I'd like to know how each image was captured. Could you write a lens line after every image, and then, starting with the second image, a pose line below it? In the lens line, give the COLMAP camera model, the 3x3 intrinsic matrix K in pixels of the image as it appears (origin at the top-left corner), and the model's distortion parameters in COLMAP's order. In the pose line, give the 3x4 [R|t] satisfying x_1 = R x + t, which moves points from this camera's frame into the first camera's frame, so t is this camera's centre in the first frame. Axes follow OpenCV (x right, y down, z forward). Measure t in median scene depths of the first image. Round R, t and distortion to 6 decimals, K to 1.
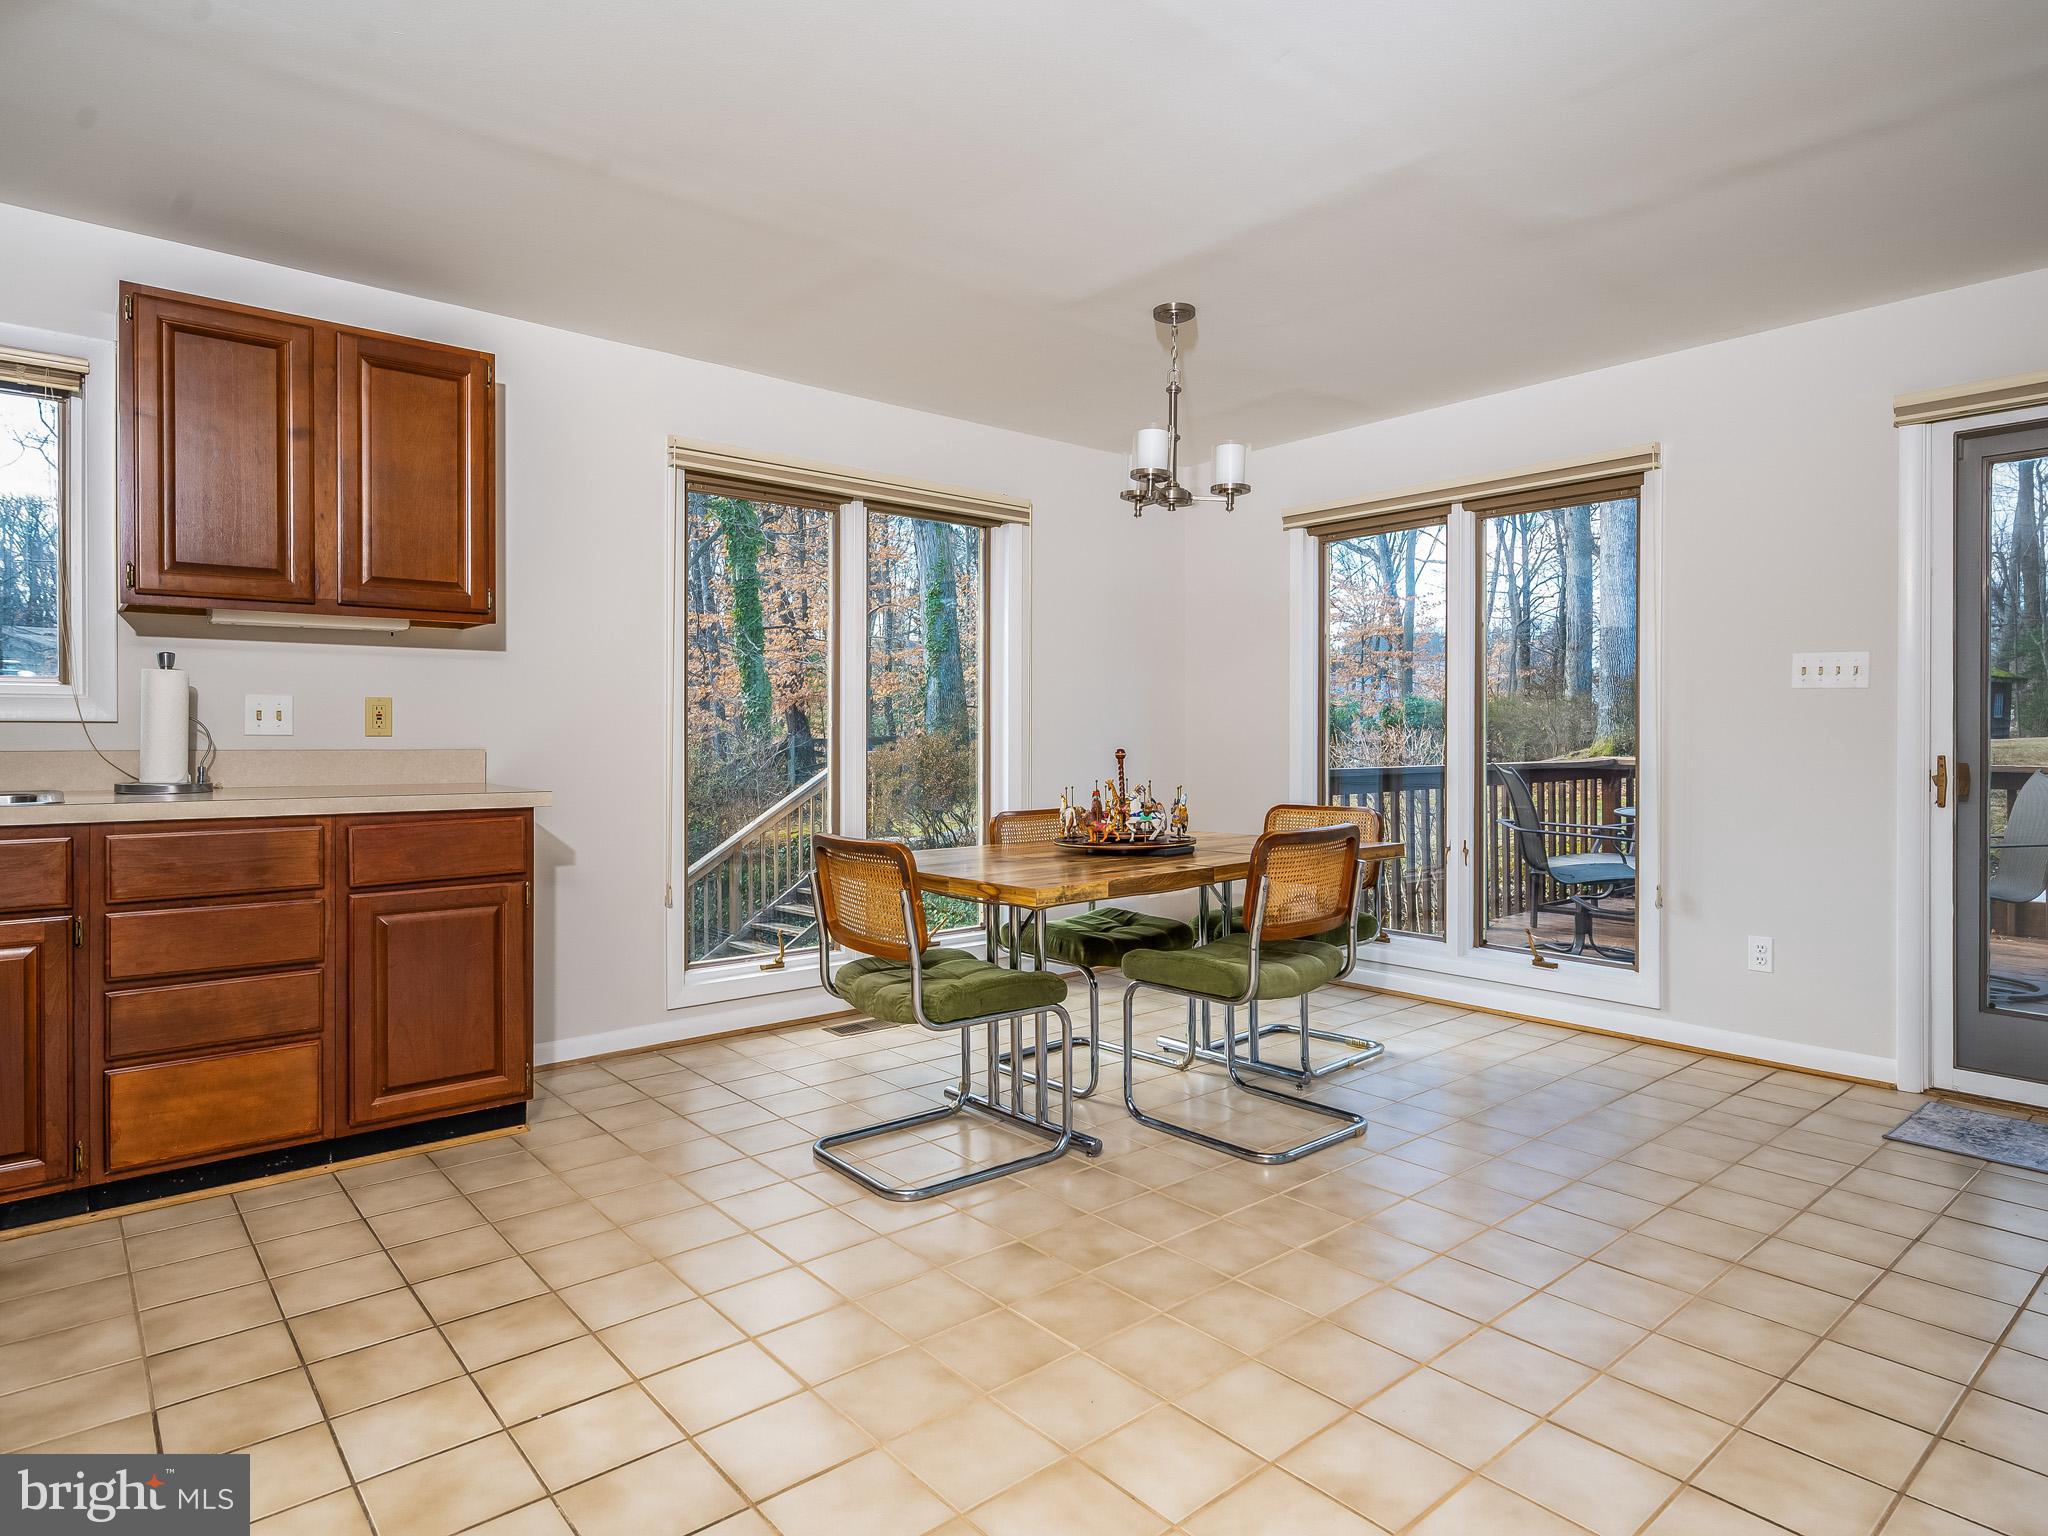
lens RADIAL K [[1156.2, 0, 1049.5], [0, 1156.2, 743.3], [0, 0, 1]] dist [-0.007354, -0.000584]
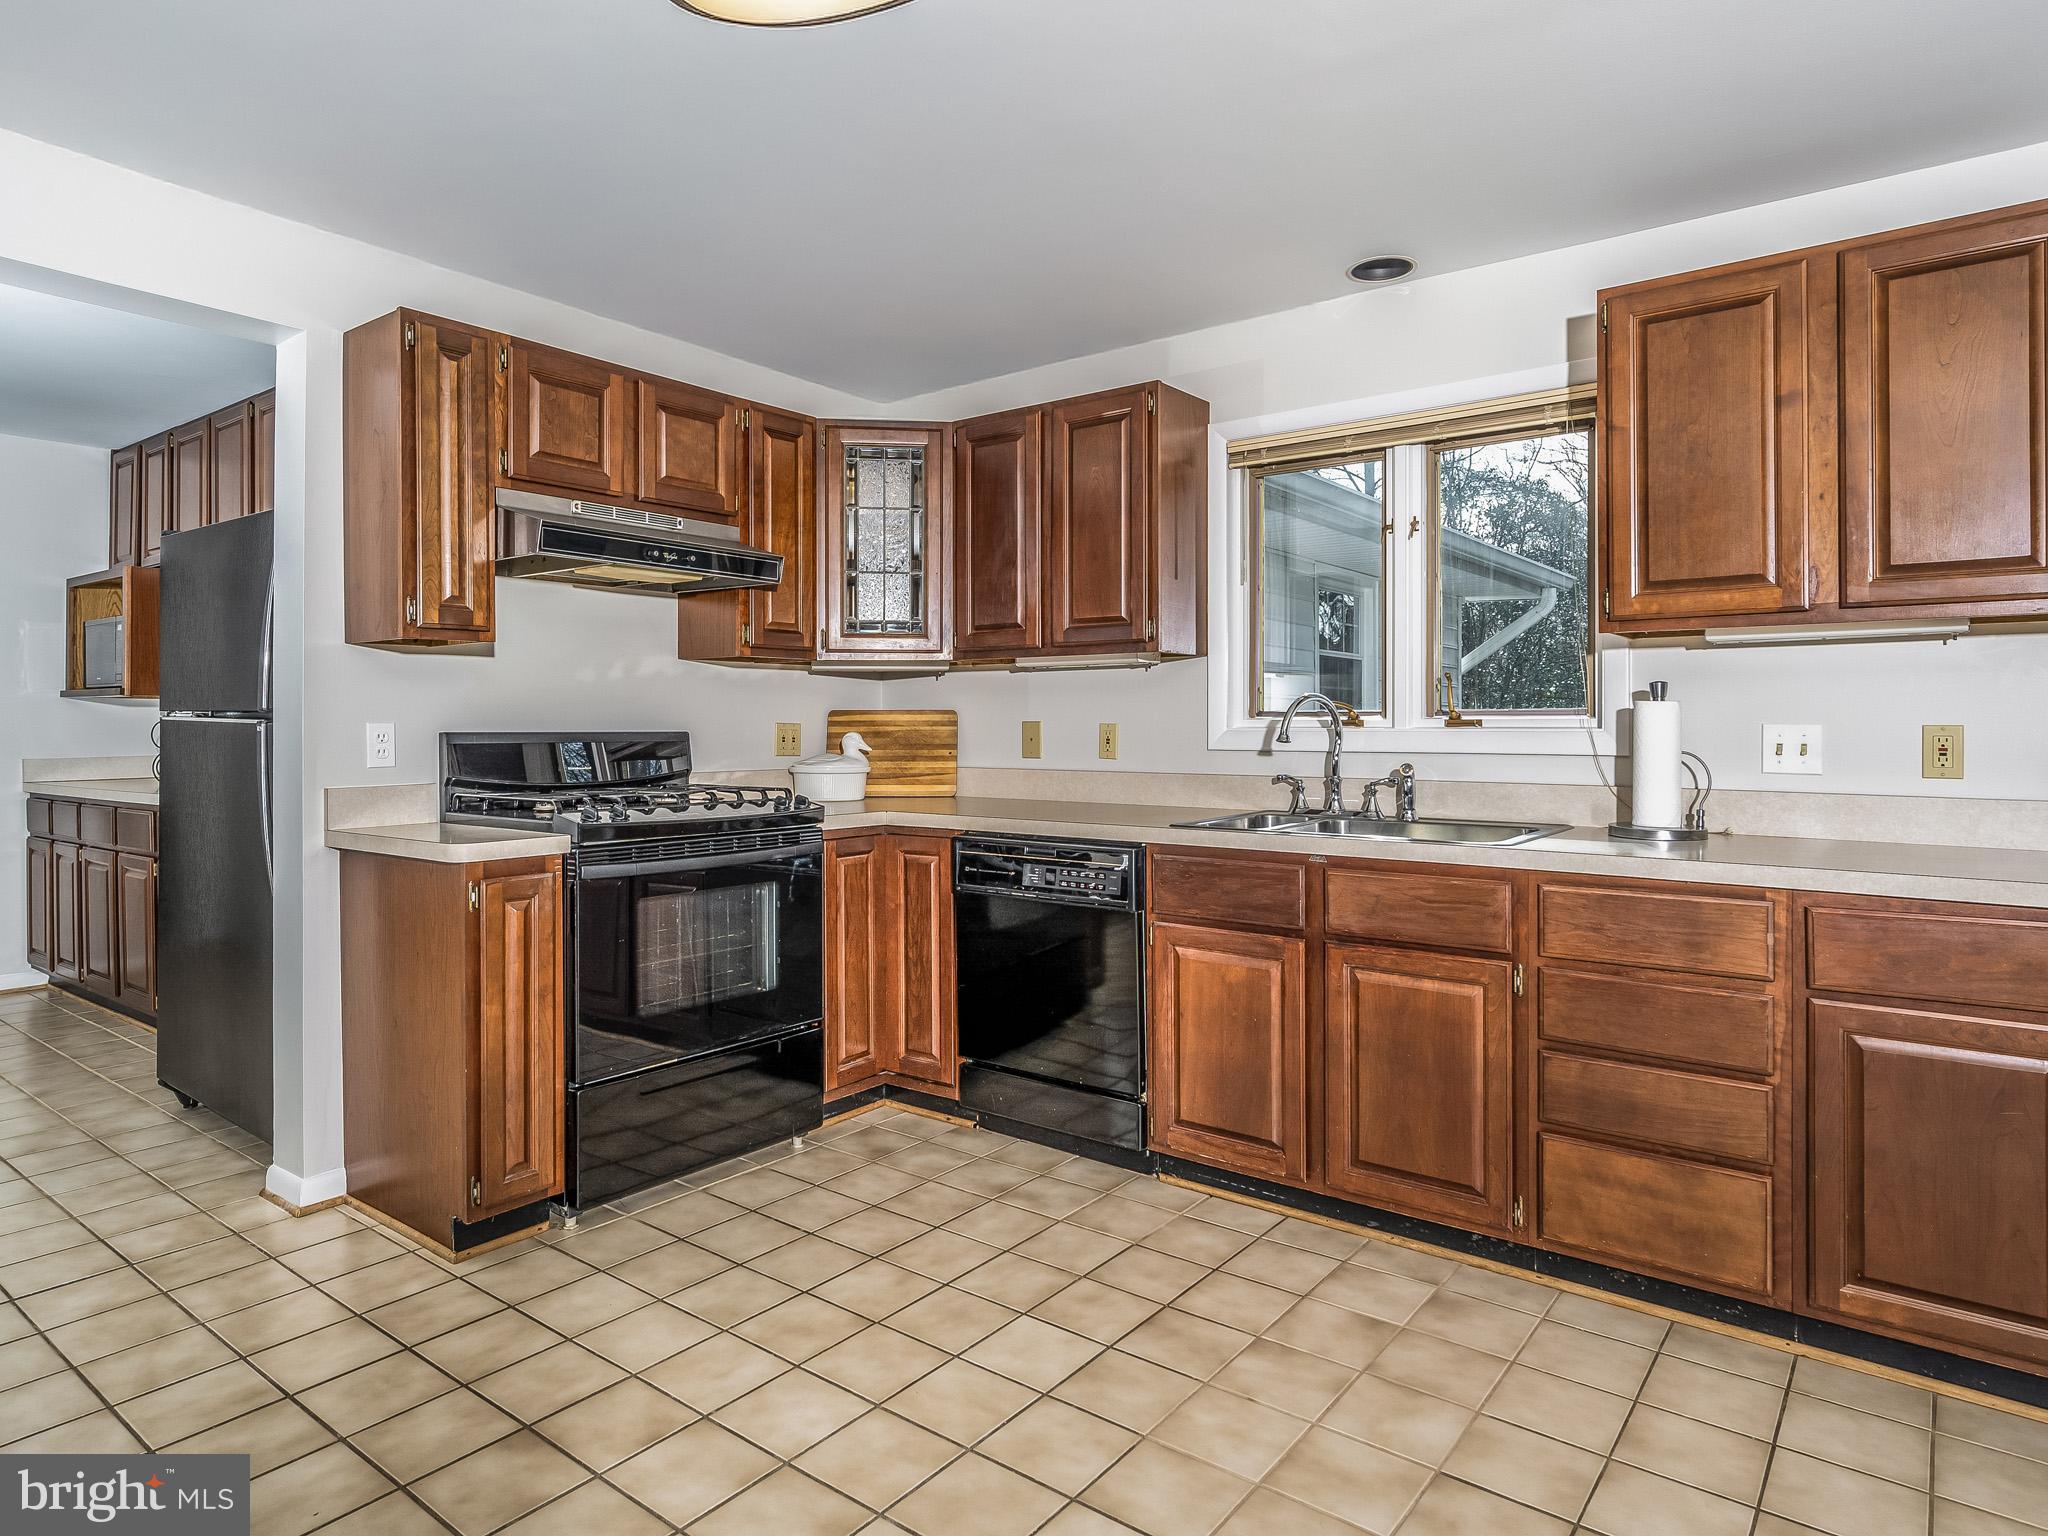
lens RADIAL K [[1207.7, 0, 981.0], [0, 1207.7, 721.0], [0, 0, 1]] dist [-0.001373, -0.002446]
pose [[0.177188, -0.004945, -0.984165, 0.072078], [-0.007630, 0.999950, -0.006398, -0.040016], [0.984147, 0.008643, 0.177142, 0.327701]]
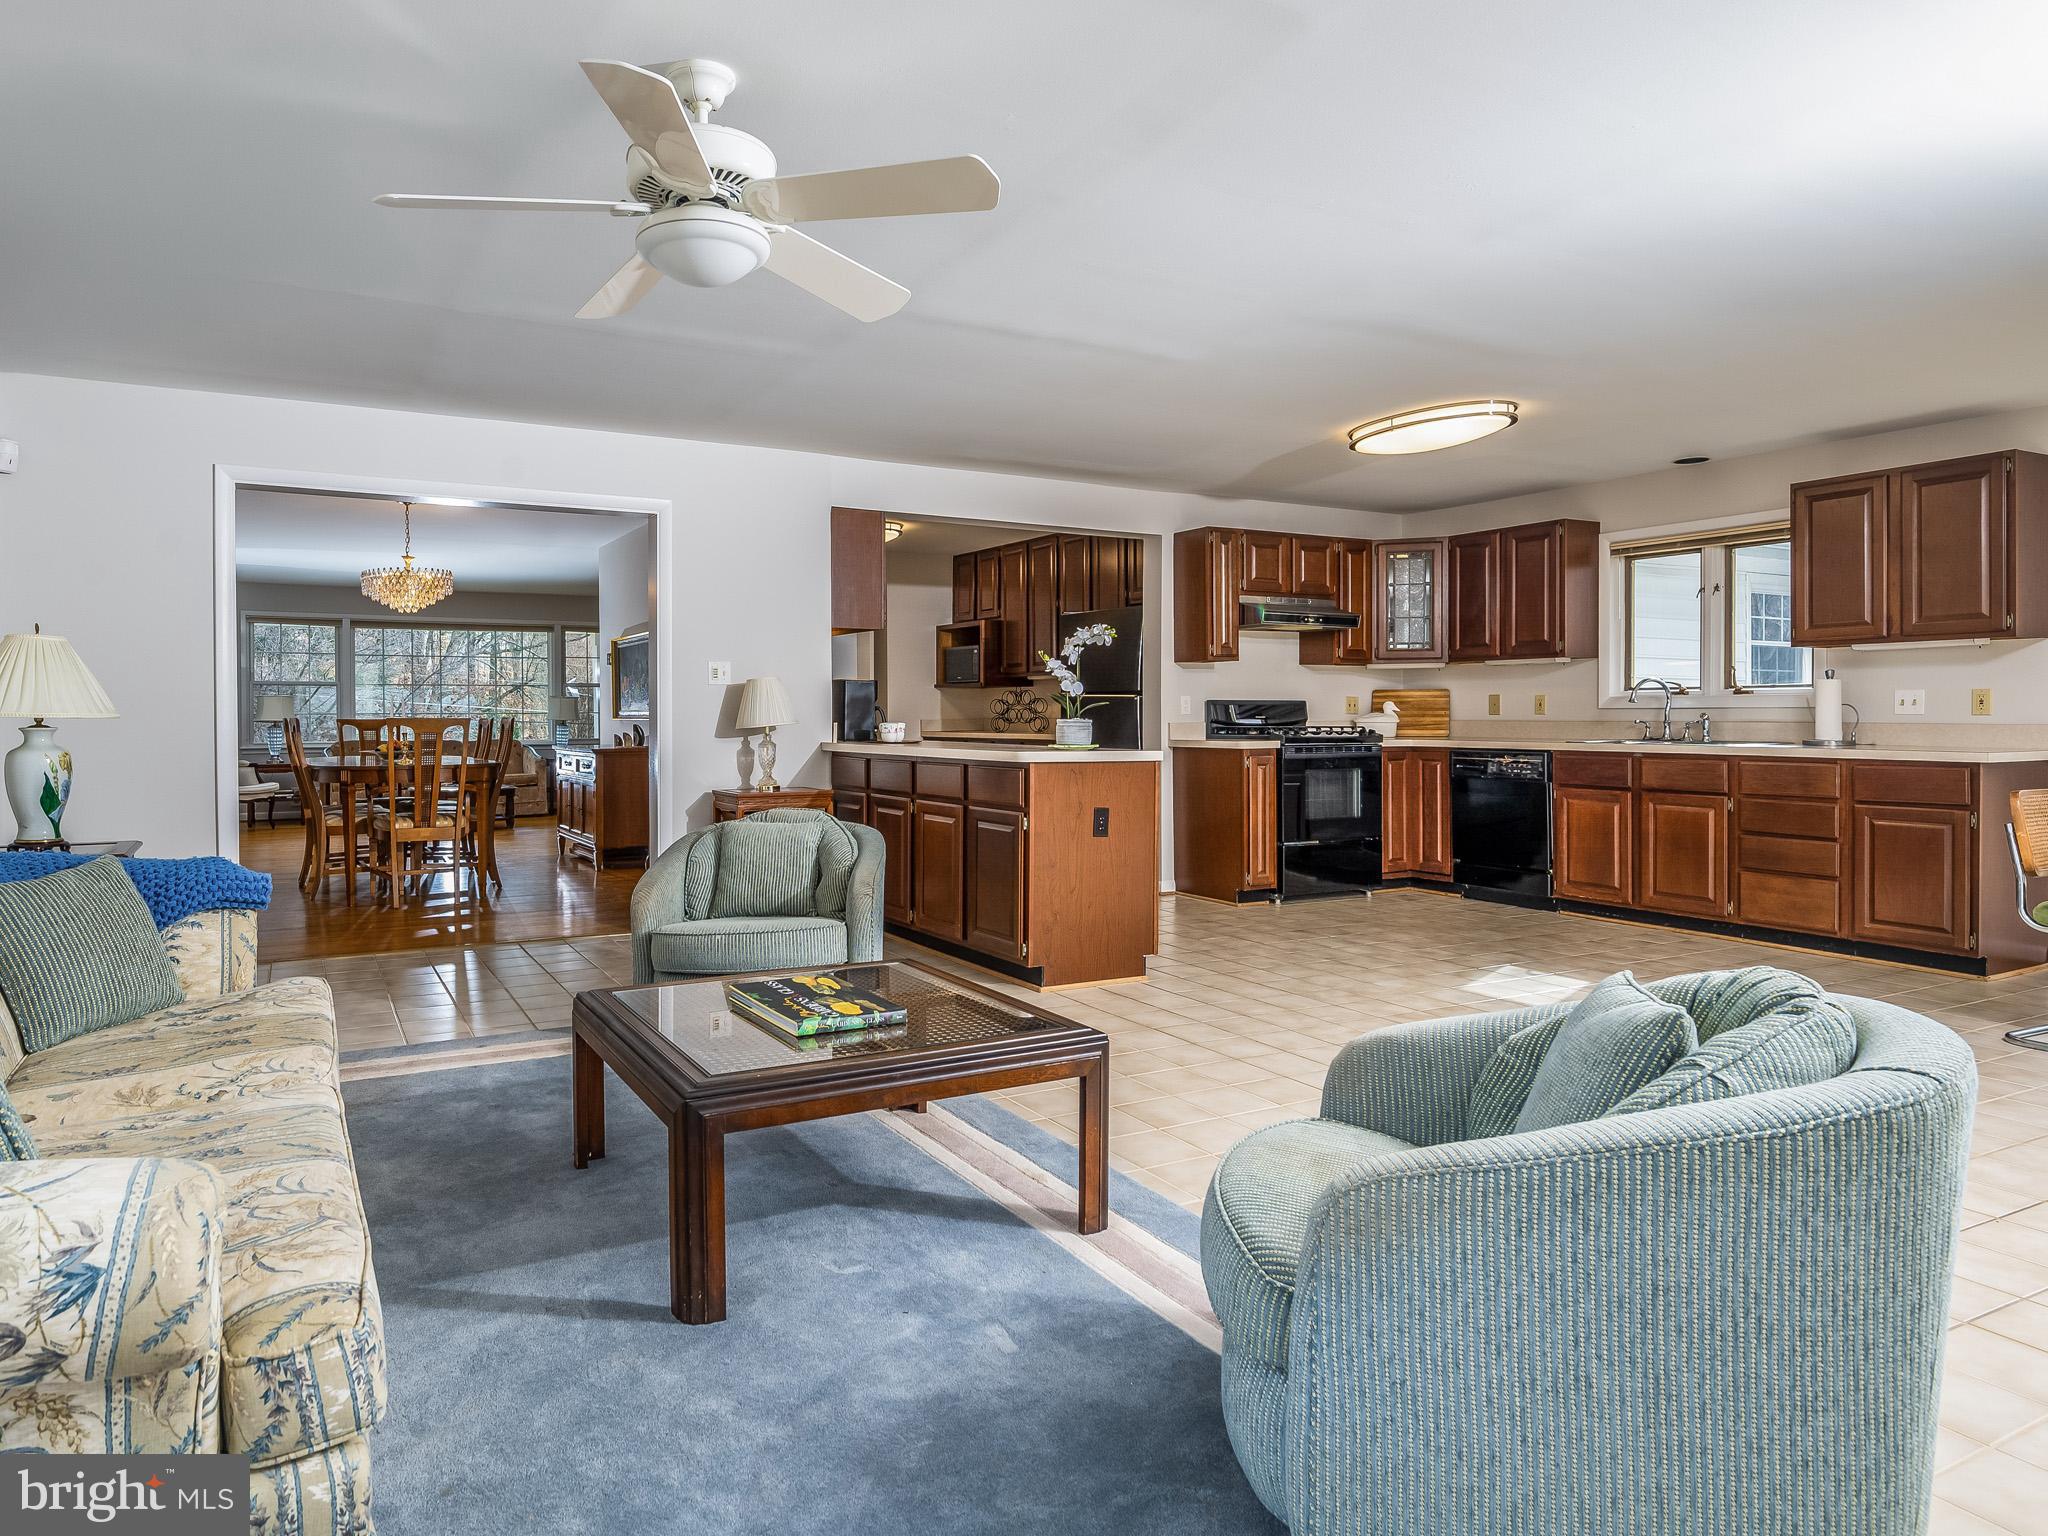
lens RADIAL K [[1156.2, 0, 924.7], [0, 1156.2, 718.9], [0, 0, 1]] dist [-0.007354, -0.000584]
pose [[-0.248879, 0.003439, -0.968529, 1.463930], [-0.007375, 0.999958, 0.005445, 0.000682], [0.968507, 0.008498, -0.248843, 0.054565]]
